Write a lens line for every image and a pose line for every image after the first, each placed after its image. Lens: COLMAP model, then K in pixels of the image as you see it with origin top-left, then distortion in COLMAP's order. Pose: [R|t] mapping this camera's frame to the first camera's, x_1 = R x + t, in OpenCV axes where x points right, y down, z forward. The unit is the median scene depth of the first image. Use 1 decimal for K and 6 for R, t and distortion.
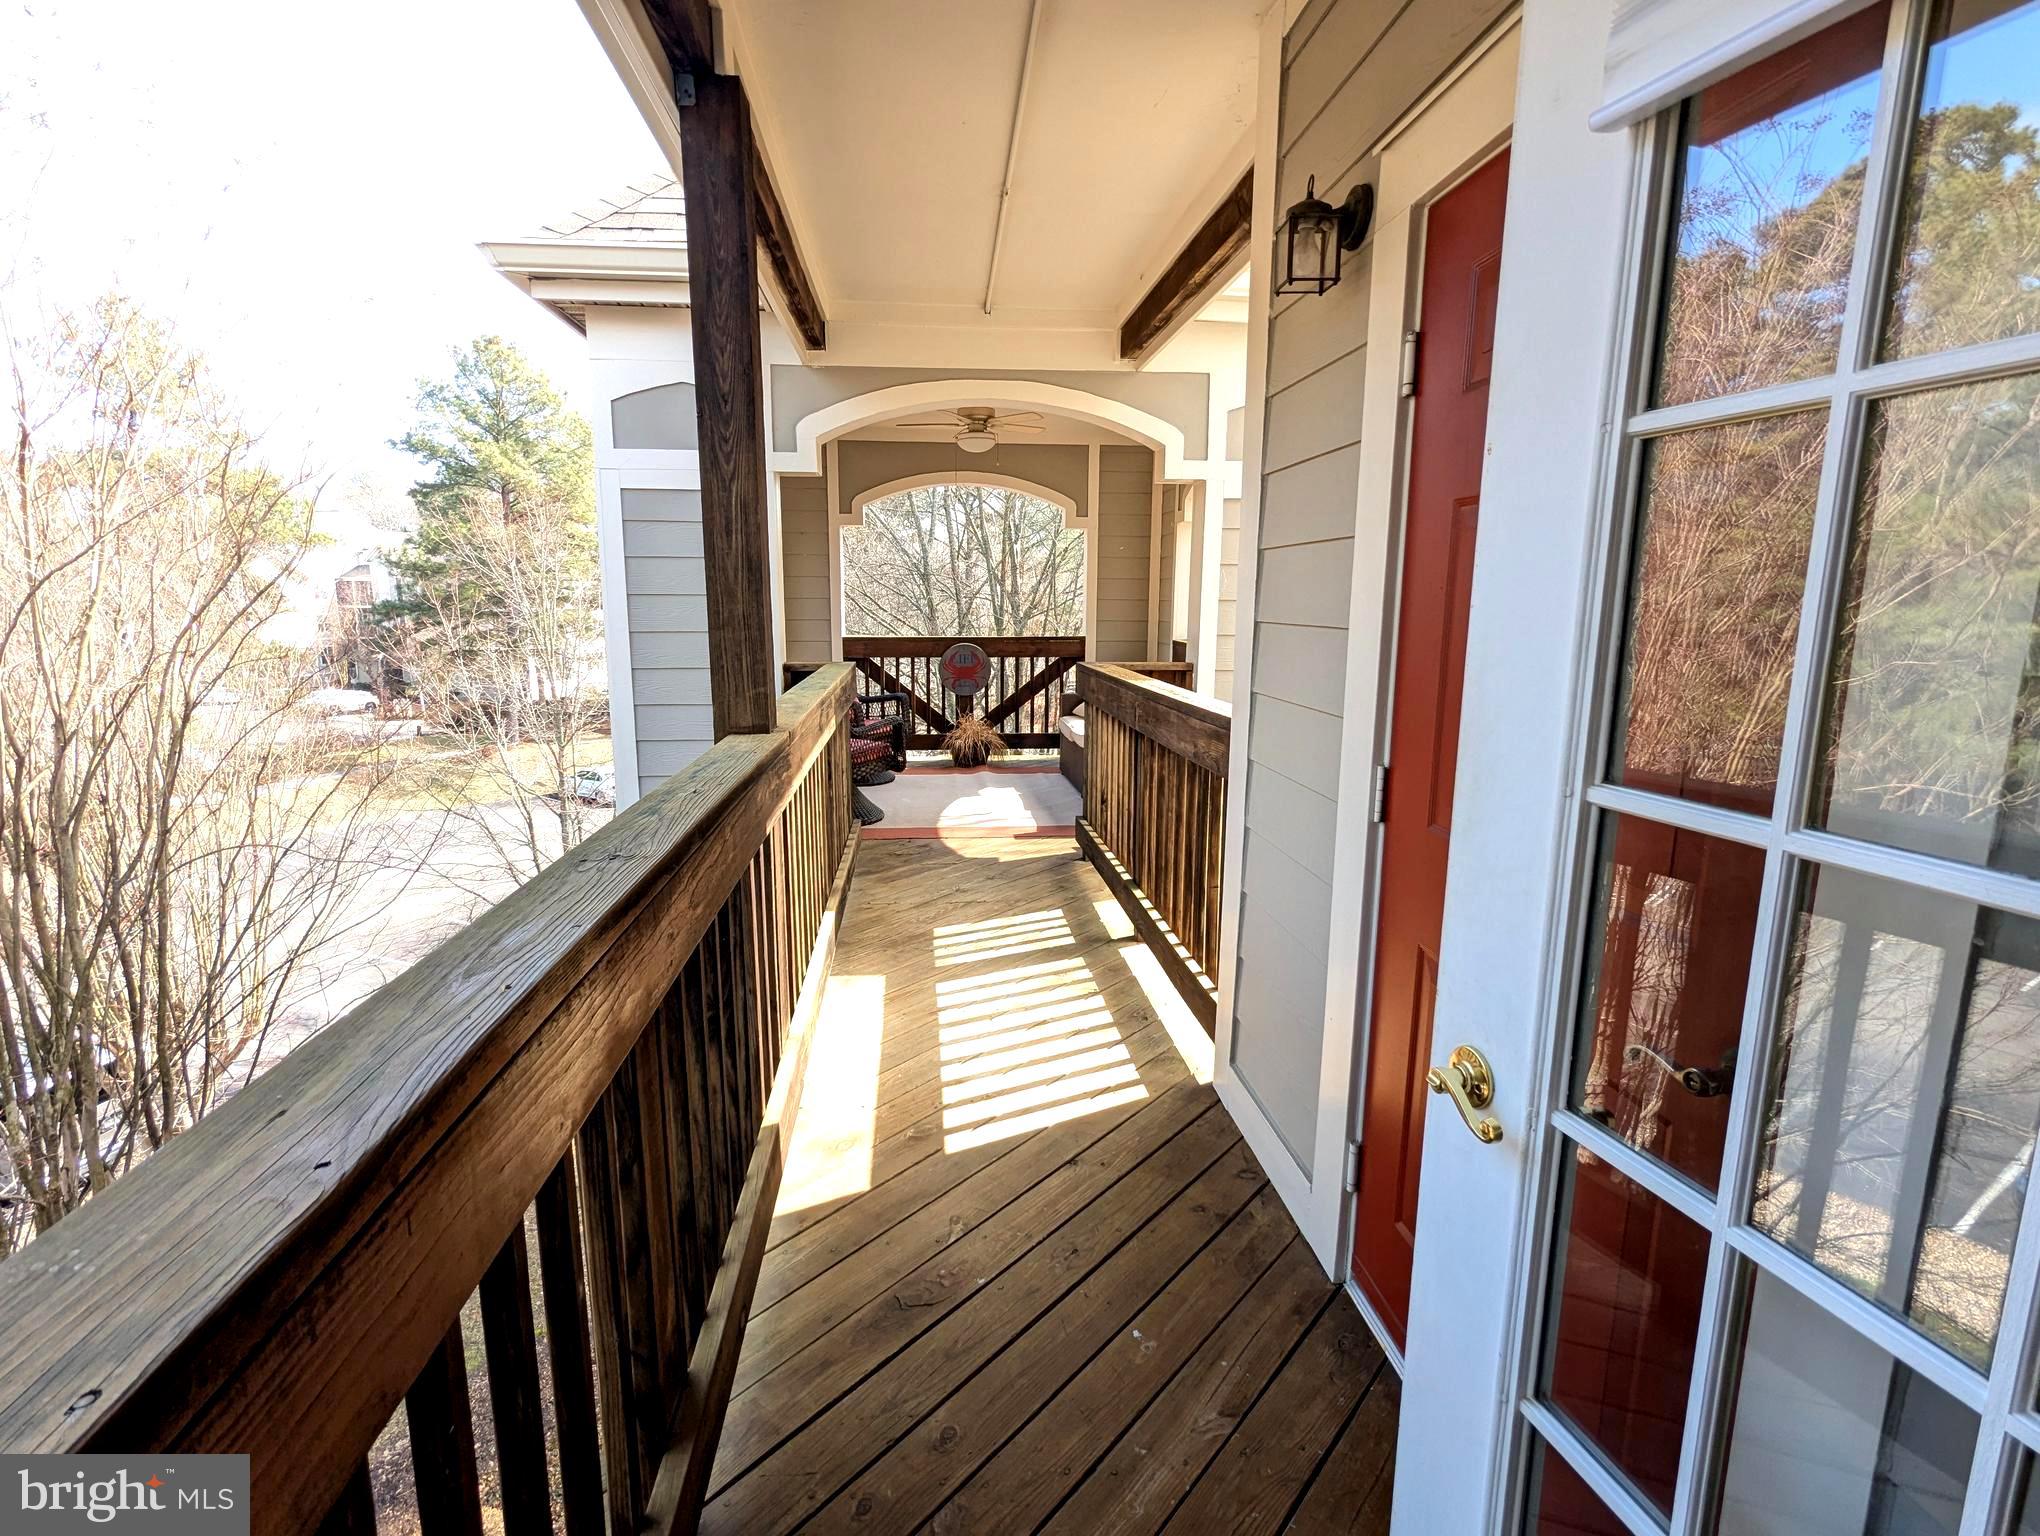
lens RADIAL K [[1006.7, 0, 1015.6], [0, 1006.7, 771.9], [0, 0, 1]] dist [-0.001203, -0.000706]
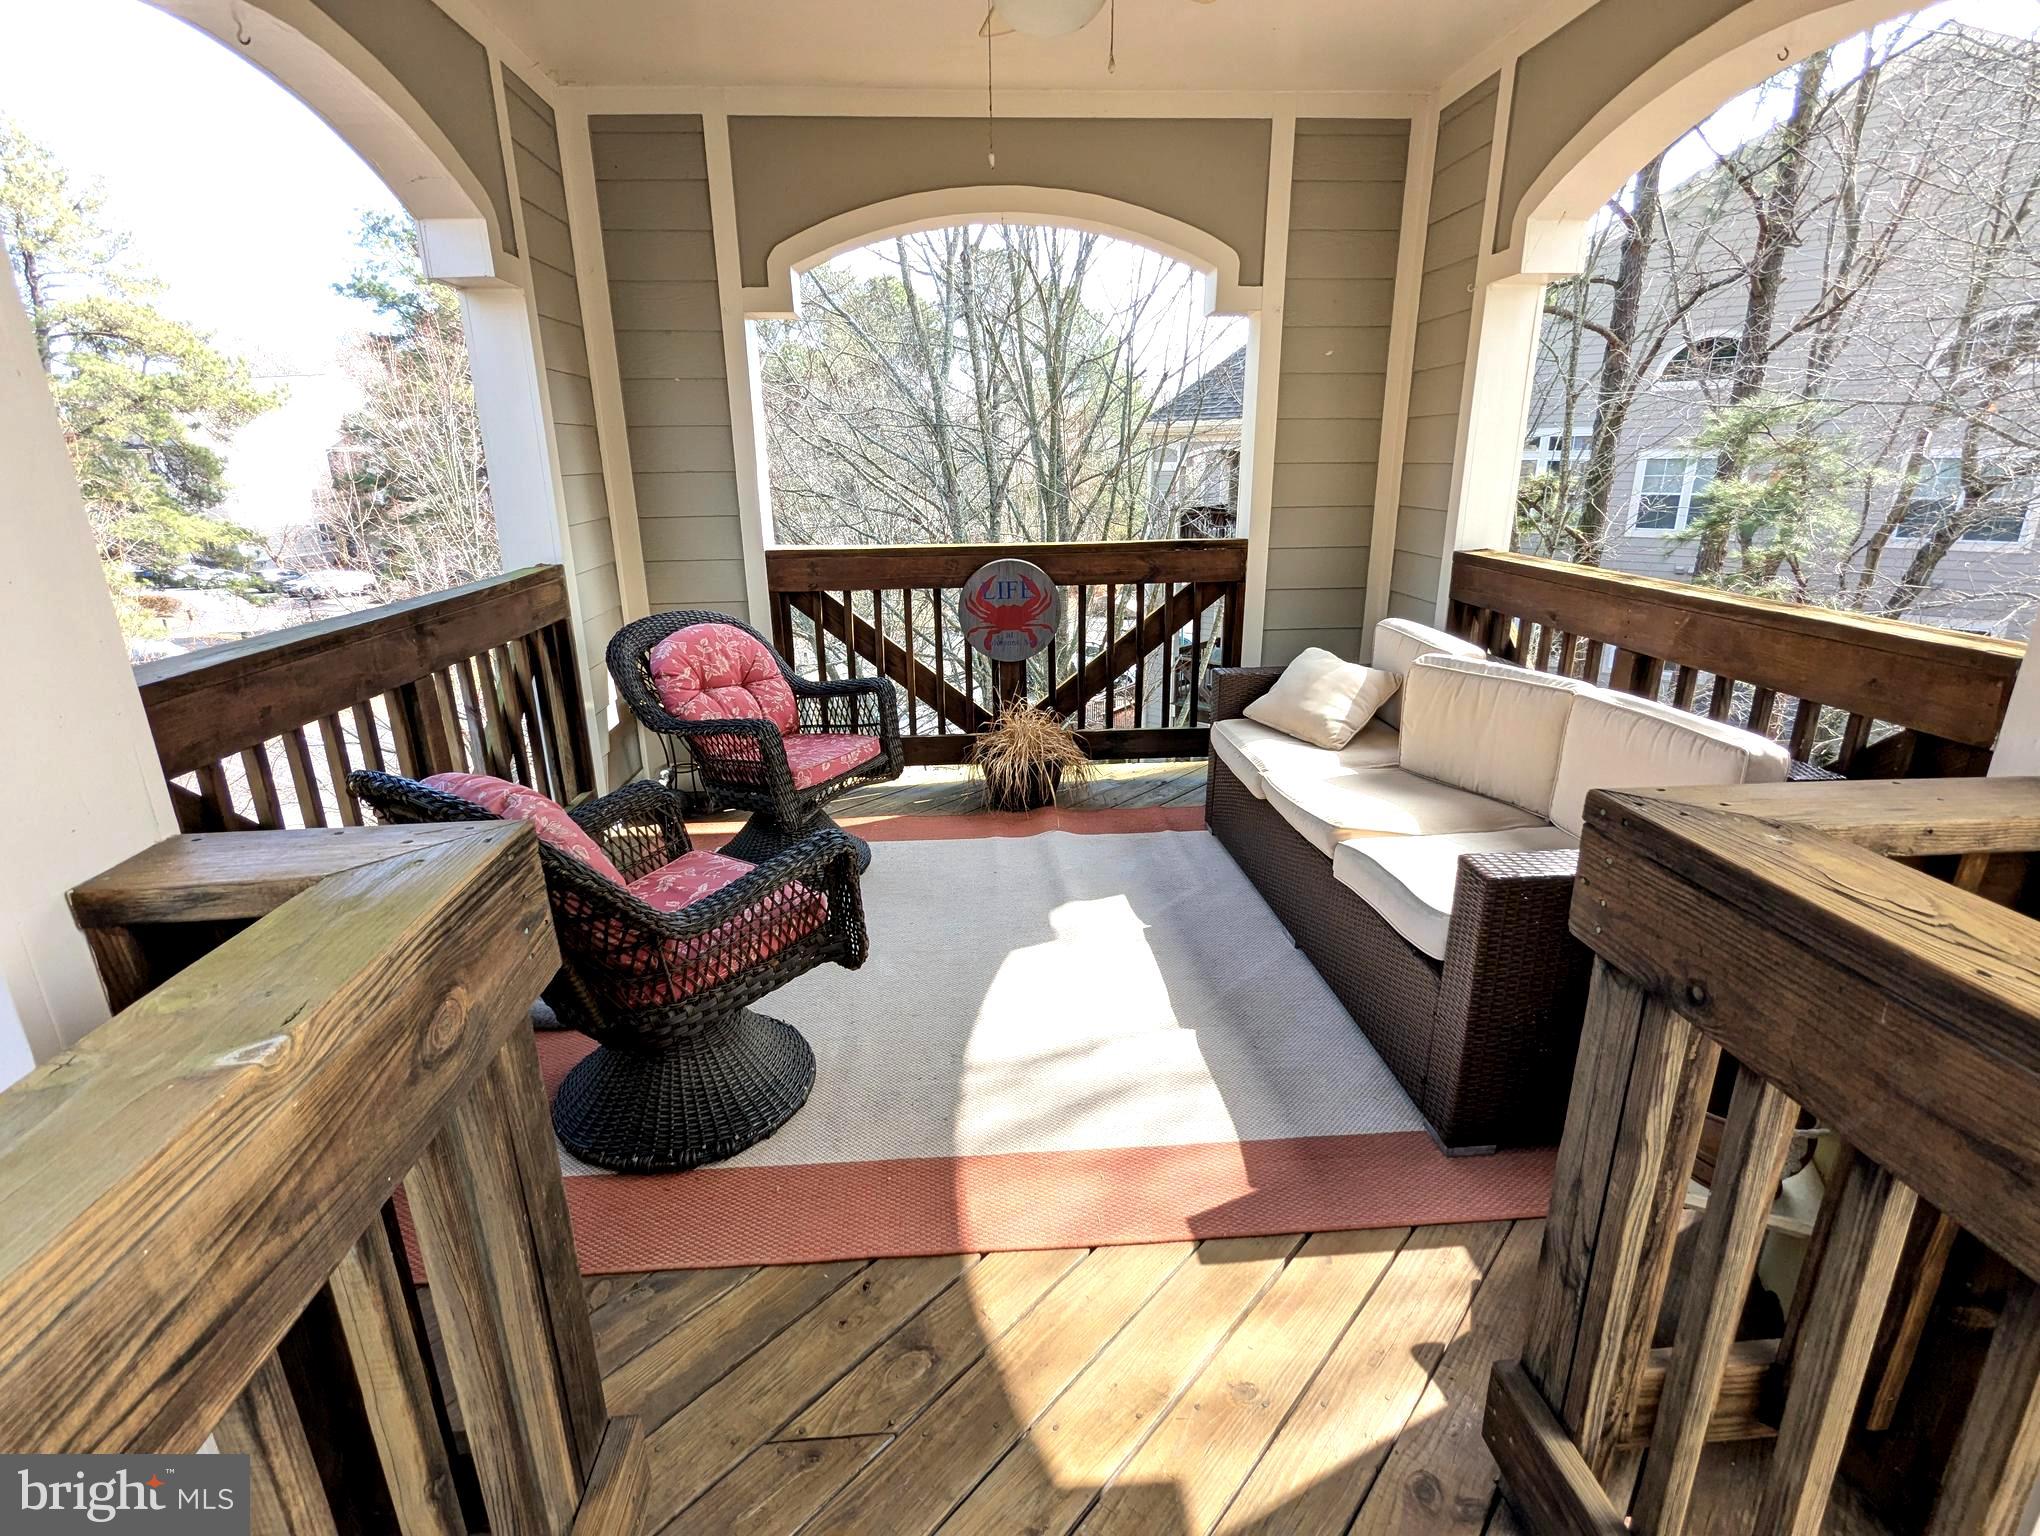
lens RADIAL K [[1006.7, 0, 1015.6], [0, 1006.7, 771.9], [0, 0, 1]] dist [-0.001203, -0.000706]
pose [[0.999552, -0.006906, -0.029133, -0.032851], [0.010654, 0.991390, 0.130508, -0.086498], [0.027980, -0.130760, 0.991019, 0.479657]]
